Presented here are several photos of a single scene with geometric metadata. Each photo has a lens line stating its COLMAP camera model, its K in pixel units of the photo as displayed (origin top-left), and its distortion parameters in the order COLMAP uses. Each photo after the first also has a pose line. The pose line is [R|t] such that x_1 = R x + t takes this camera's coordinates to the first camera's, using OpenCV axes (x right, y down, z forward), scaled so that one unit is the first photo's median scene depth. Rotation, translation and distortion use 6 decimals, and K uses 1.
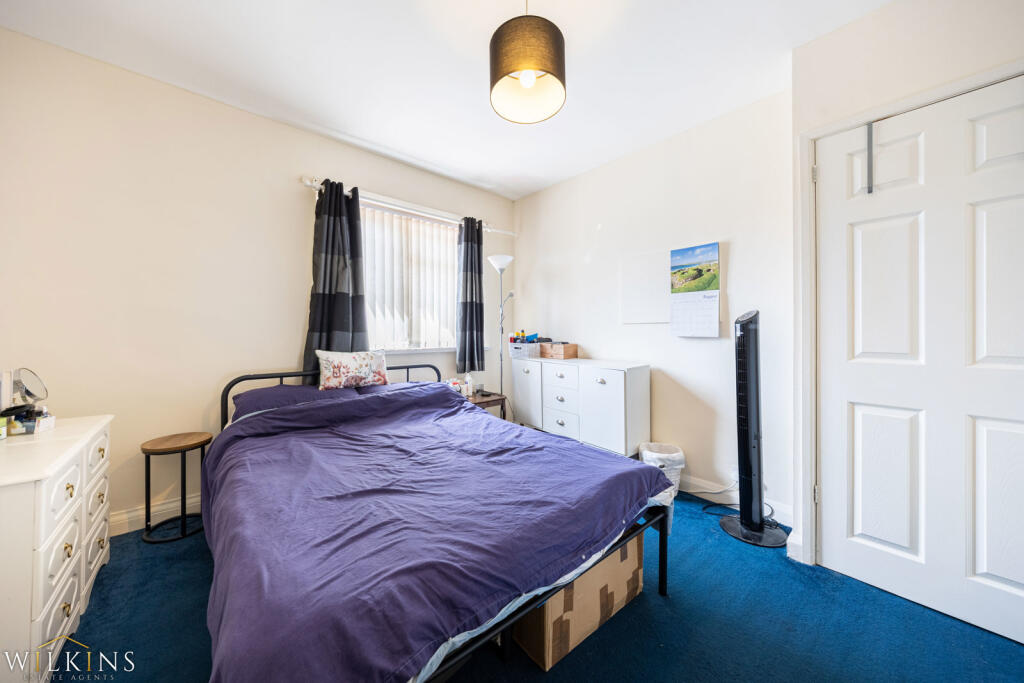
lens RADIAL K [[356.6, 0, 509.3], [0, 356.6, 333.0], [0, 0, 1]] dist [0.003439, -0.000265]
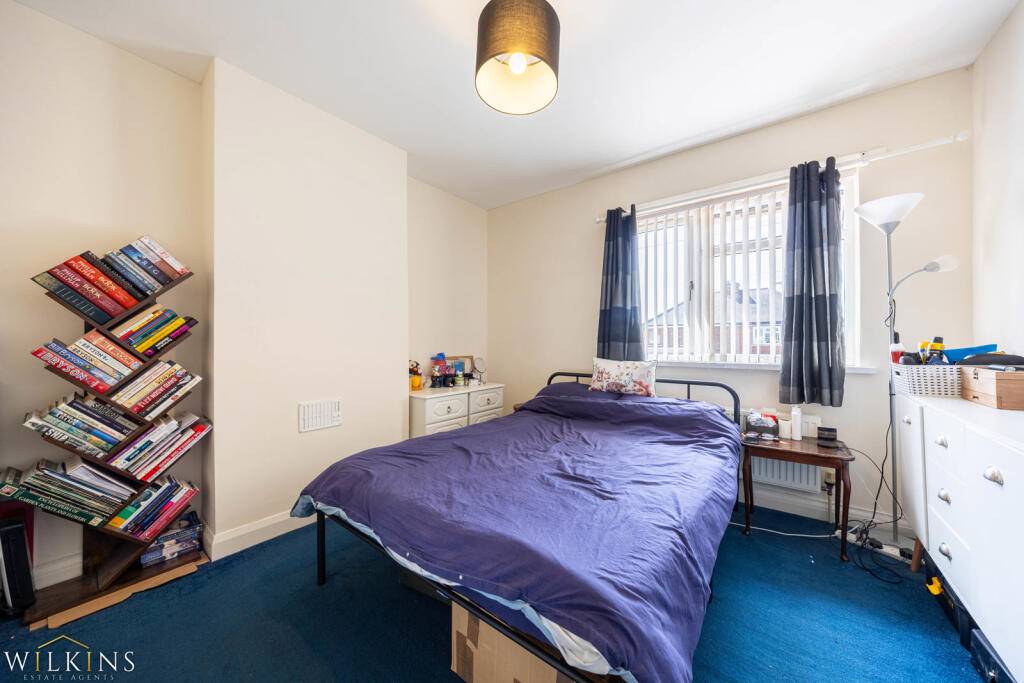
lens RADIAL K [[356.6, 0, 508.7], [0, 356.6, 341.6], [0, 0, 1]] dist [0.003439, -0.000265]
pose [[0.172364, -0.004660, -0.985022, 0.516298], [-0.004327, 0.999976, -0.005487, 0.003202], [0.985024, 0.005208, 0.172339, 0.439093]]
